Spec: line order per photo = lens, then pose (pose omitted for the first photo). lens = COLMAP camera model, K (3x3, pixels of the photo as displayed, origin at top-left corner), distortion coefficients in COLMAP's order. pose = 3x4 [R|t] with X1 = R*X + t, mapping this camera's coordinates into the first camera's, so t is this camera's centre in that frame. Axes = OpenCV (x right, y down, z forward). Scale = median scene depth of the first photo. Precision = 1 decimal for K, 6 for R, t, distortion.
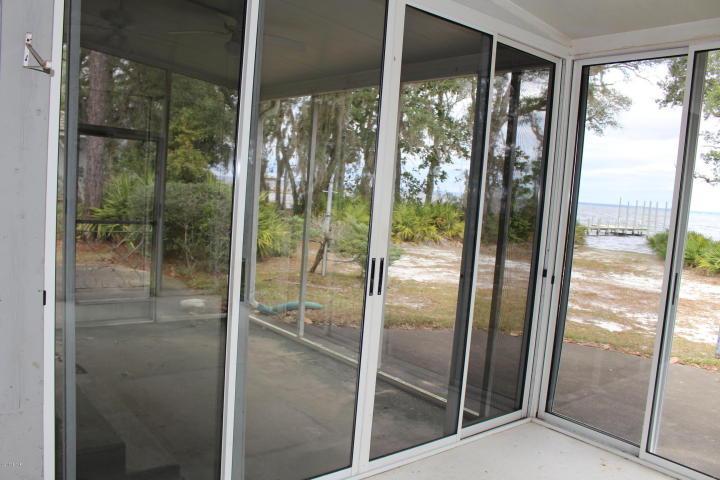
lens RADIAL K [[600.2, 0, 347.6], [0, 600.2, 237.9], [0, 0, 1]] dist [-0.126843, 0.076211]
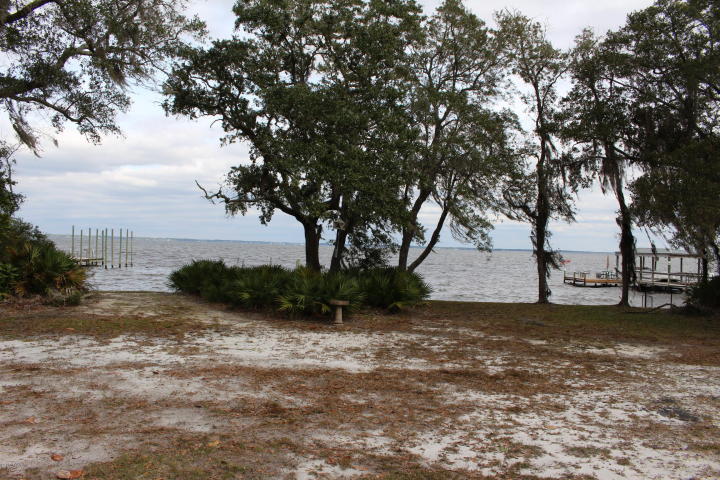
lens RADIAL K [[600.2, 0, 357.8], [0, 600.2, 241.8], [0, 0, 1]] dist [-0.126843, 0.076211]
pose [[0.605422, -0.050551, 0.794297, 0.050239], [0.085080, 0.996373, -0.001437, -0.033637], [-0.791344, 0.068449, 0.607527, 0.503900]]
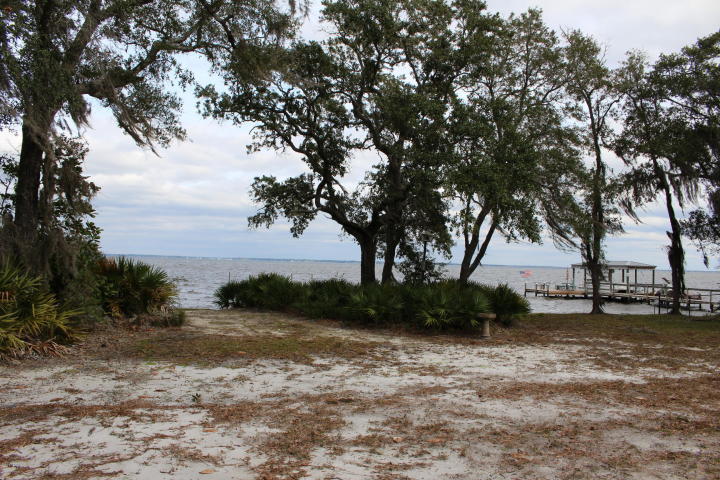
lens RADIAL K [[600.2, 0, 361.9], [0, 600.2, 244.8], [0, 0, 1]] dist [-0.126843, 0.076211]
pose [[0.490192, -0.035785, 0.870880, -0.111733], [0.086208, 0.996248, -0.007587, -0.060277], [-0.867341, 0.078796, 0.491437, 0.804830]]
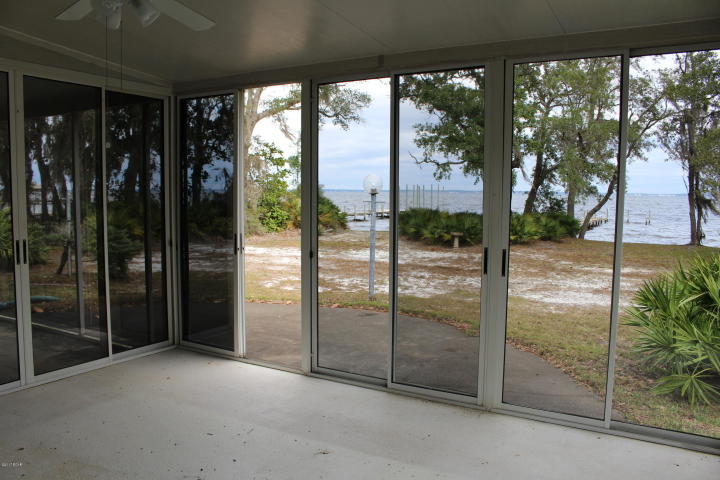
lens RADIAL K [[600.2, 0, 346.8], [0, 600.2, 245.7], [0, 0, 1]] dist [-0.126843, 0.076211]
pose [[0.940565, -0.097154, 0.325420, 0.066705], [0.091567, 0.995269, 0.032482, 0.014331], [-0.327037, -0.000754, 0.945011, -0.130764]]
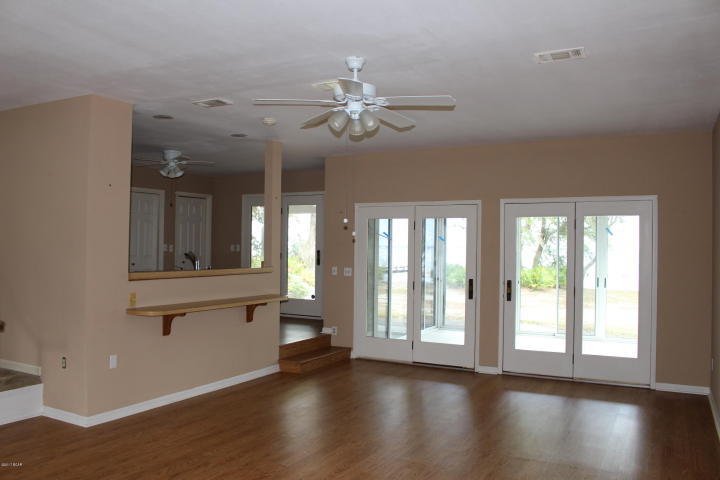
lens RADIAL K [[600.2, 0, 354.1], [0, 600.2, 249.7], [0, 0, 1]] dist [-0.126843, 0.076211]
pose [[0.923208, -0.064962, 0.378770, -0.308698], [0.089544, 0.994843, -0.047630, 0.004448], [-0.373722, 0.077889, 0.924265, -0.430394]]
